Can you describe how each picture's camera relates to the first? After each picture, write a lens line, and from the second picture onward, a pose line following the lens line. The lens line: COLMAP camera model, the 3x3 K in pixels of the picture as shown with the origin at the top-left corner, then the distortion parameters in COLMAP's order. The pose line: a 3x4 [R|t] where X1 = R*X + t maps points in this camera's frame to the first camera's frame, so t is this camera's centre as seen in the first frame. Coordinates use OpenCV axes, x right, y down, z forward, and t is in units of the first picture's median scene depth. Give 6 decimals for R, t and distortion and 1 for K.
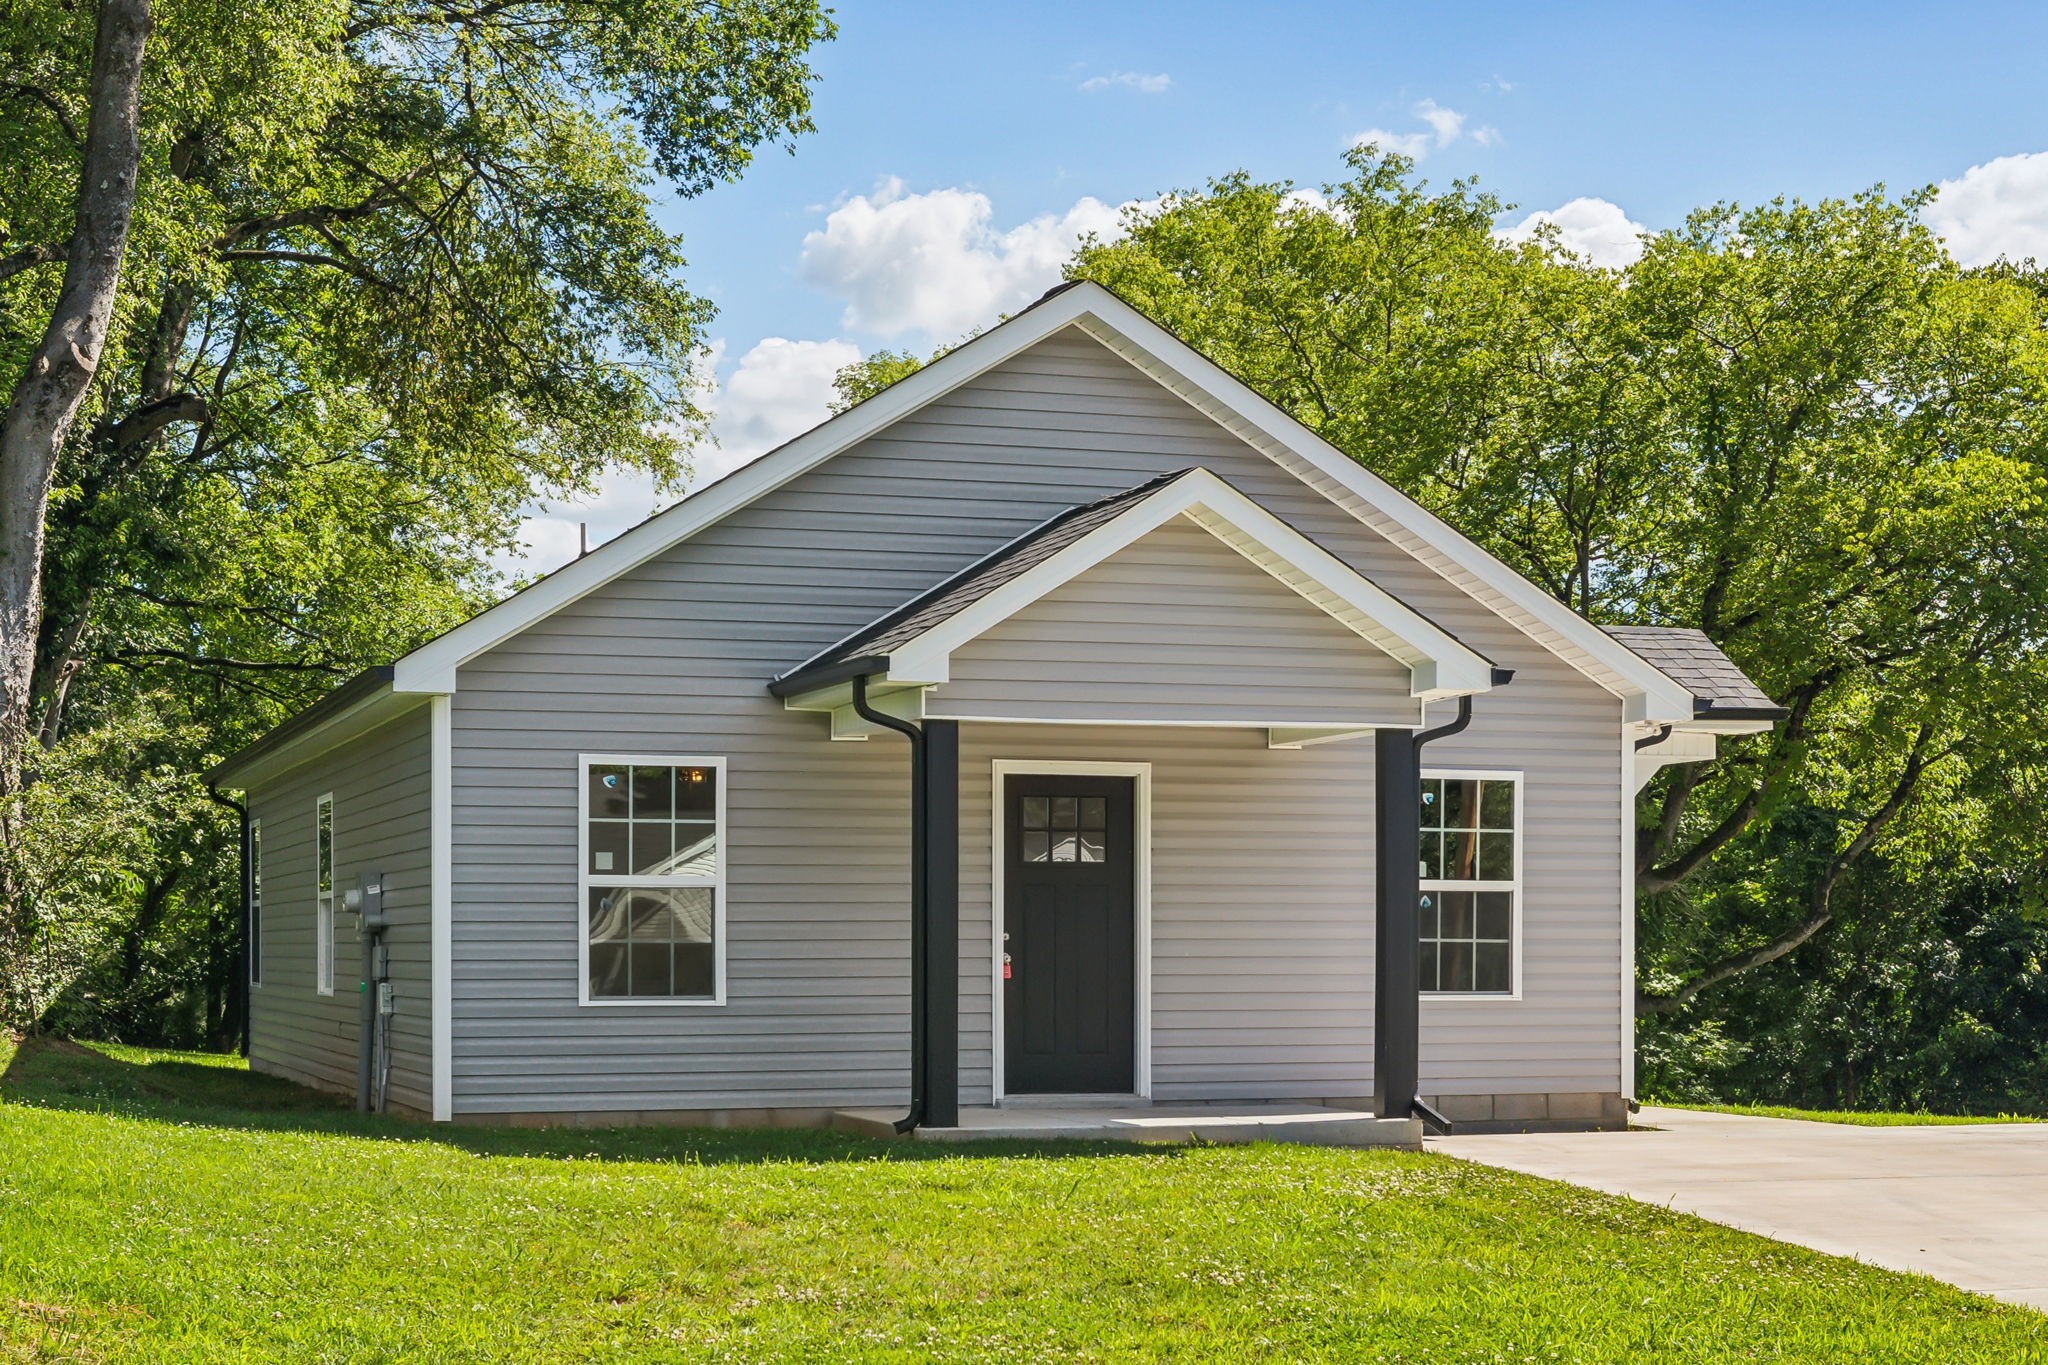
lens RADIAL K [[3240.2, 0, 1020.4], [0, 3240.2, 950.9], [0, 0, 1]] dist [-0.019952, 0.067030]
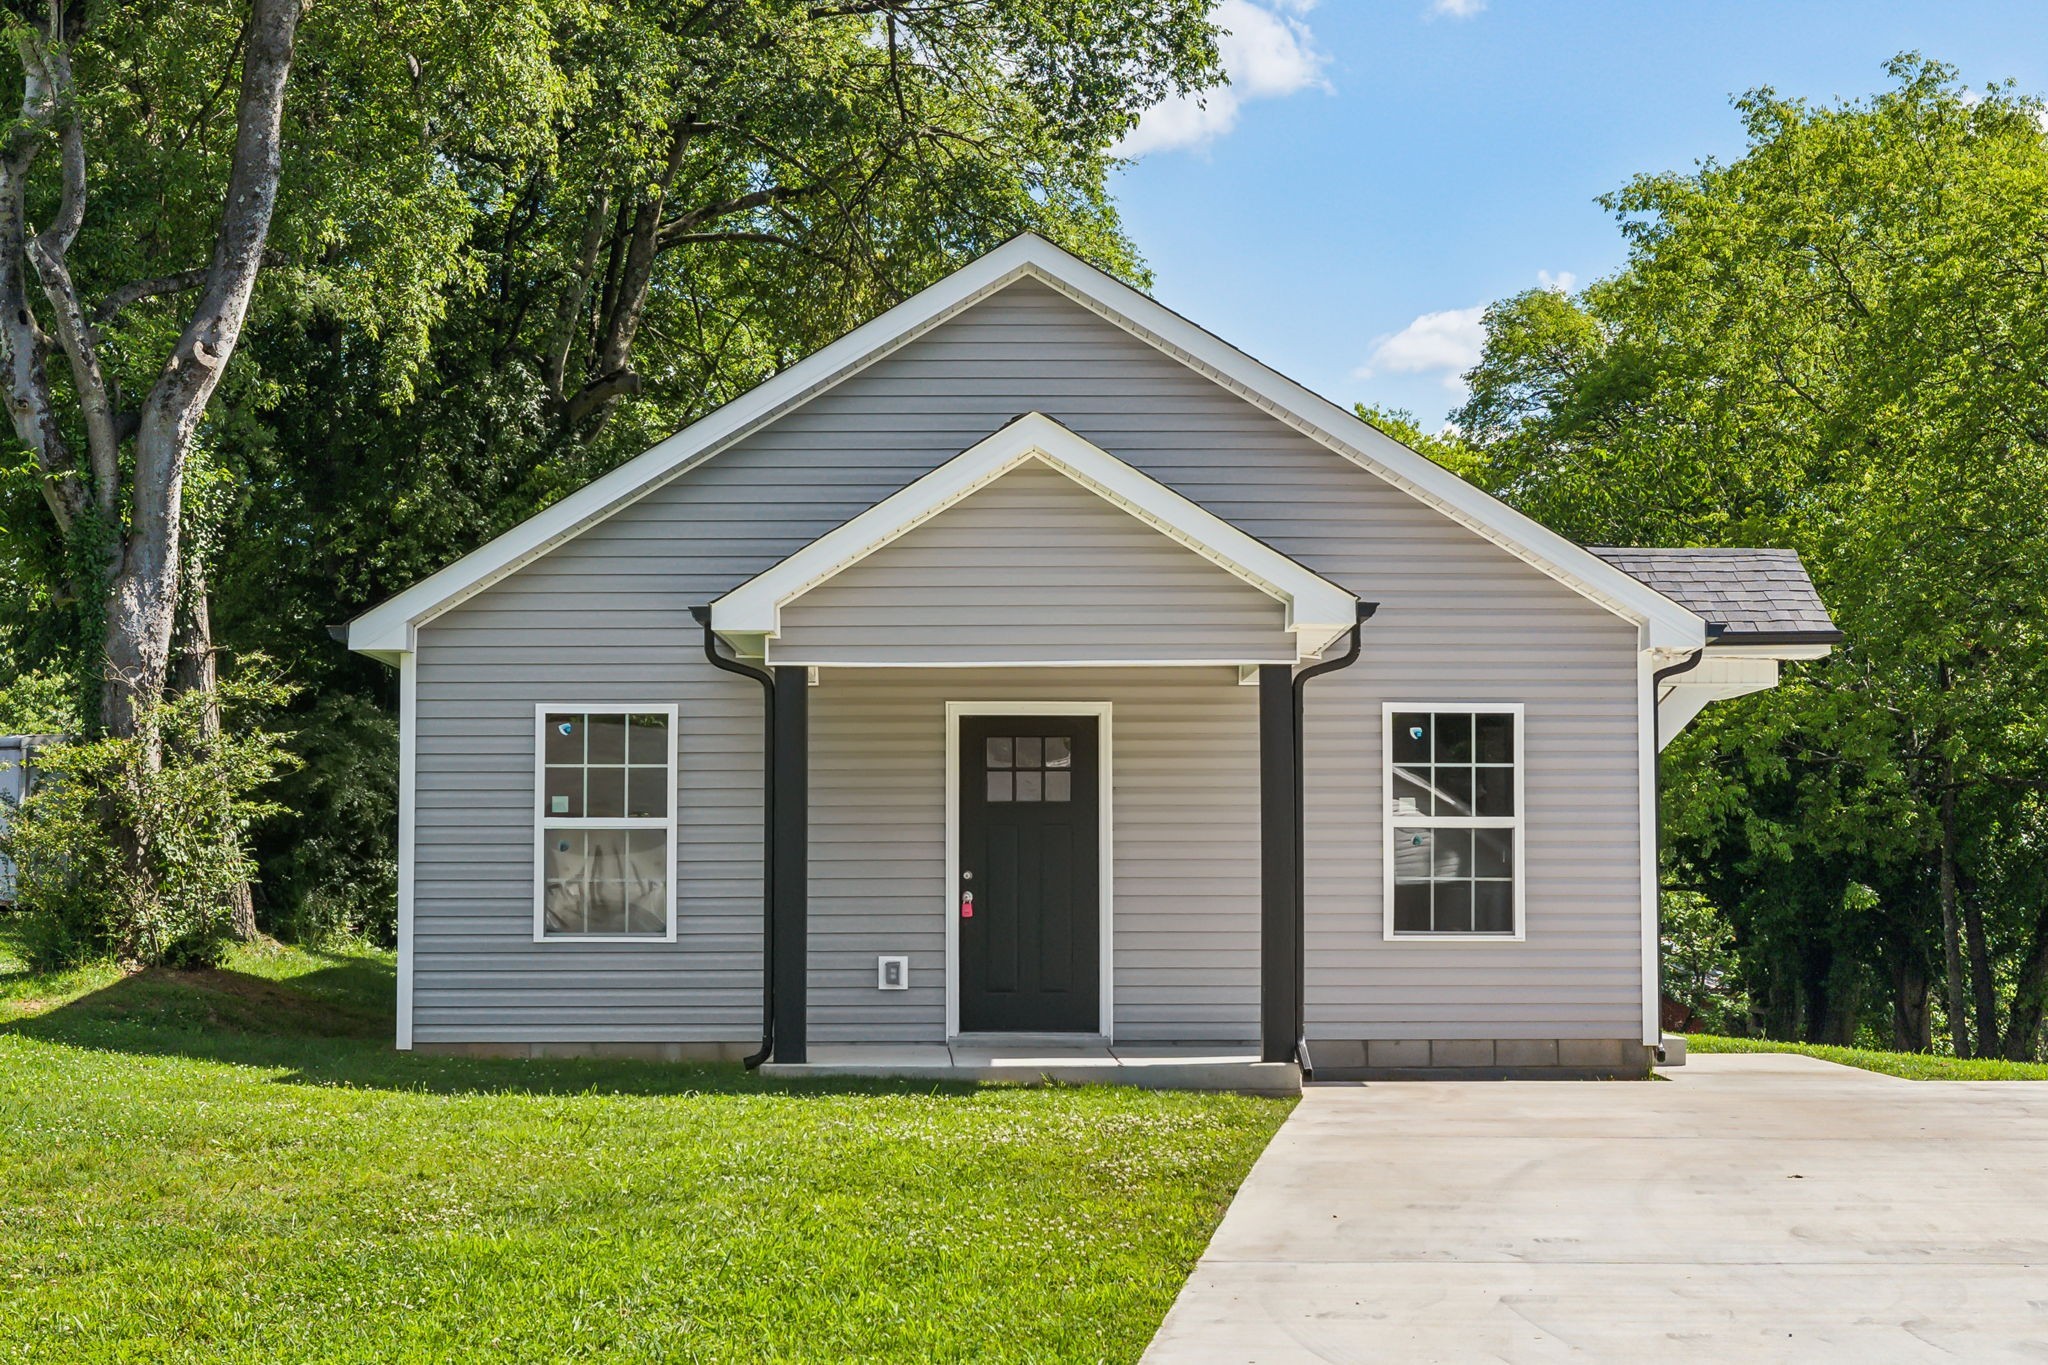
lens RADIAL K [[3211.8, 0, 1024.0], [0, 3211.8, 682.5], [0, 0, 1]] dist [0.014710, -0.527684]
pose [[0.952075, -0.019367, -0.305250, 0.317728], [0.000113, 0.998015, -0.062969, -0.001433], [0.305864, 0.059917, 0.950188, 0.046497]]
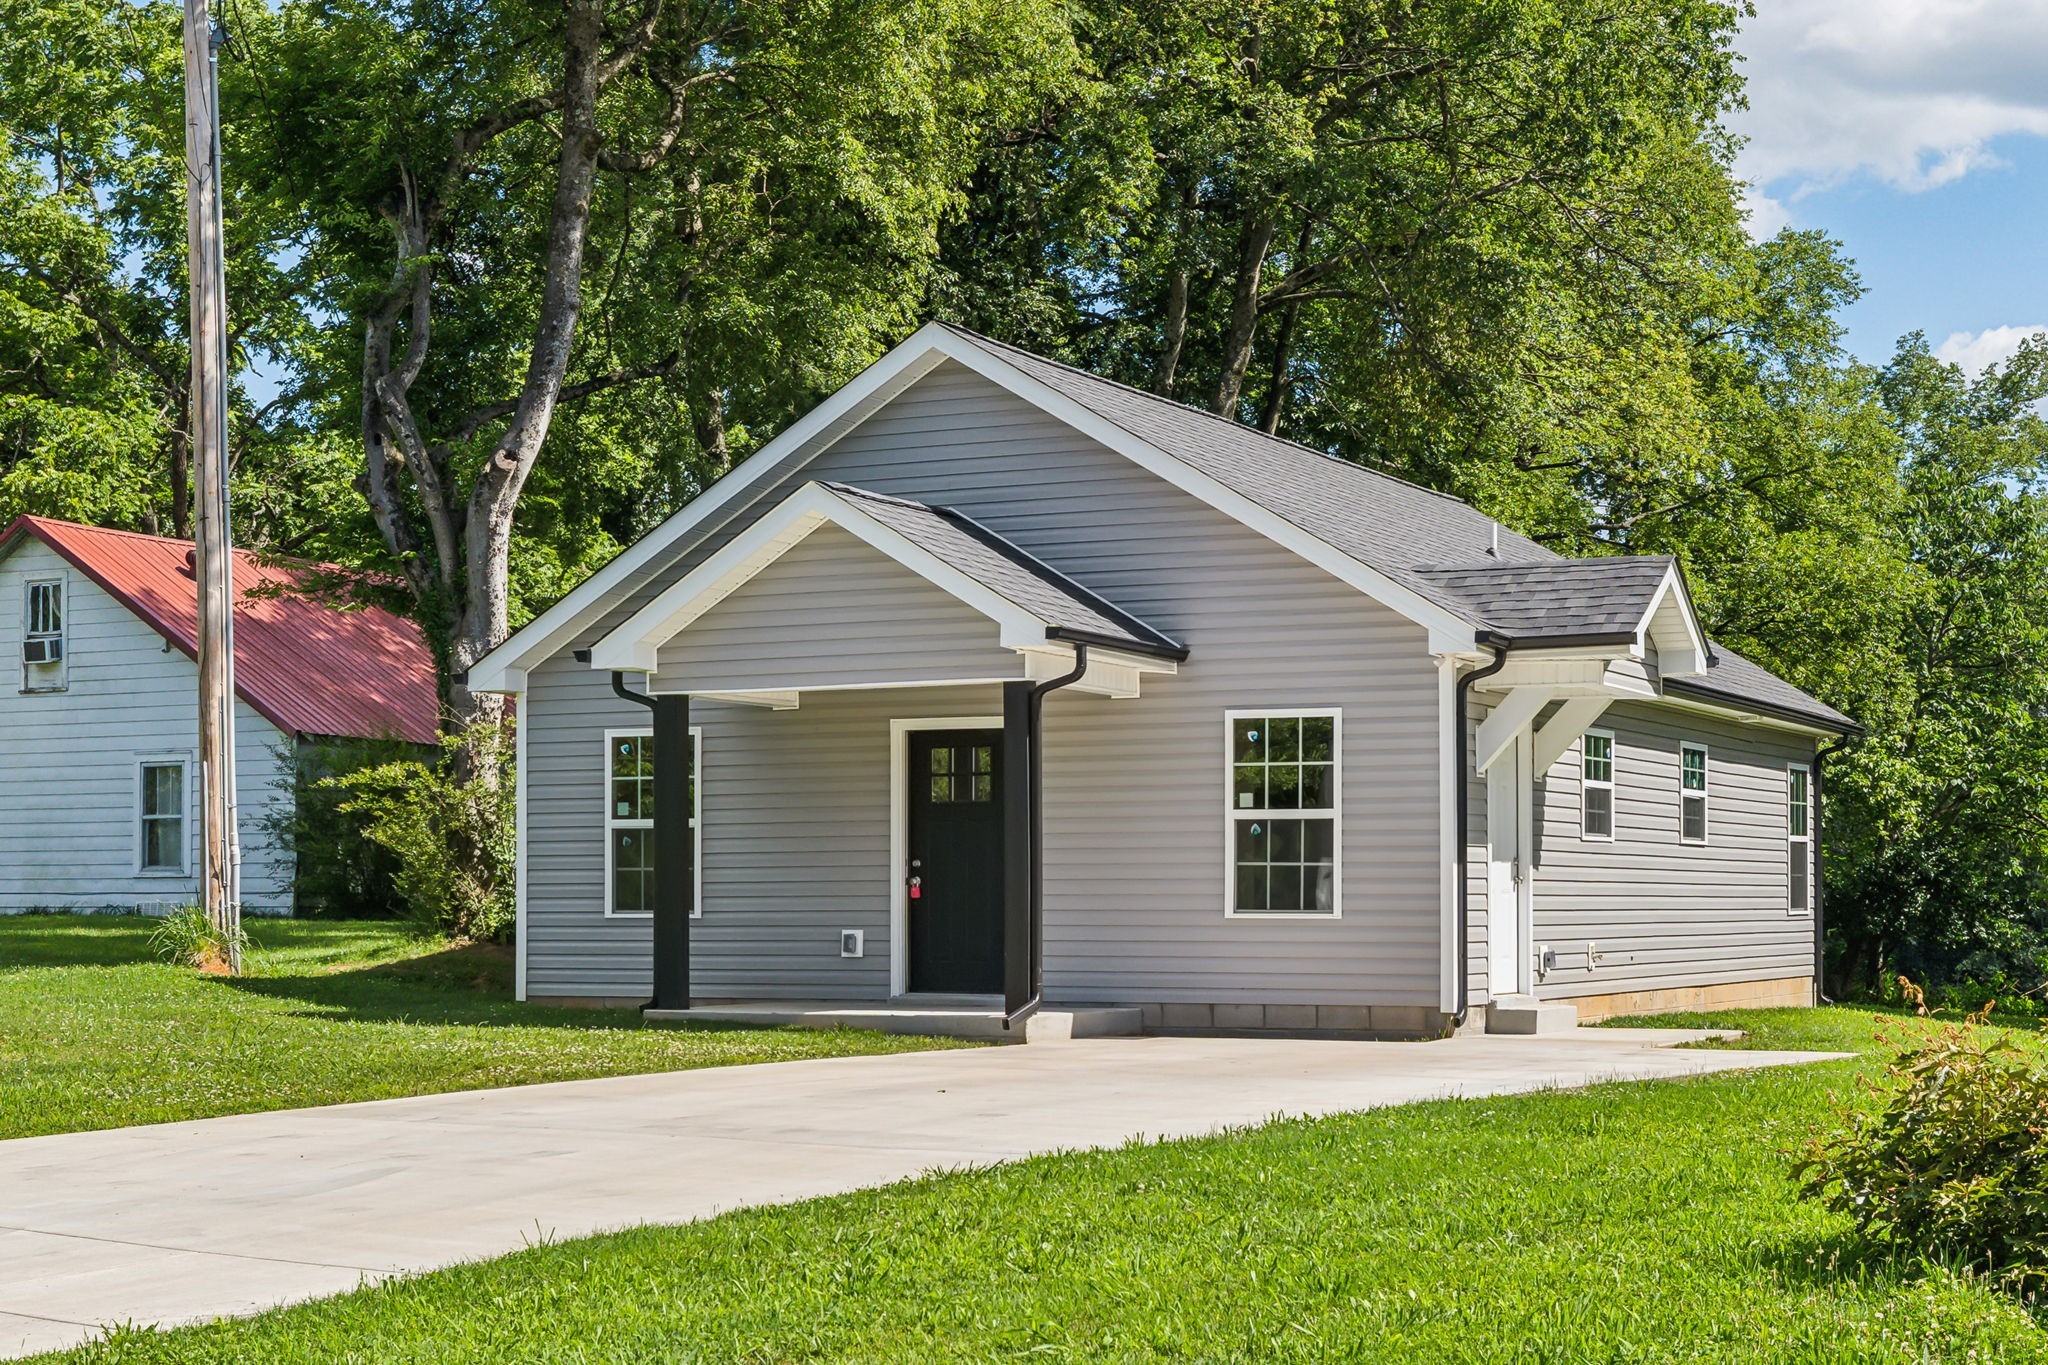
lens RADIAL K [[3240.2, 0, 1020.4], [0, 3240.2, 950.9], [0, 0, 1]] dist [-0.019952, 0.067030]
pose [[0.710057, 0.008710, -0.704090, 0.877007], [-0.001515, 0.999940, 0.010842, 0.015022], [0.704143, -0.006631, 0.710028, 0.159083]]
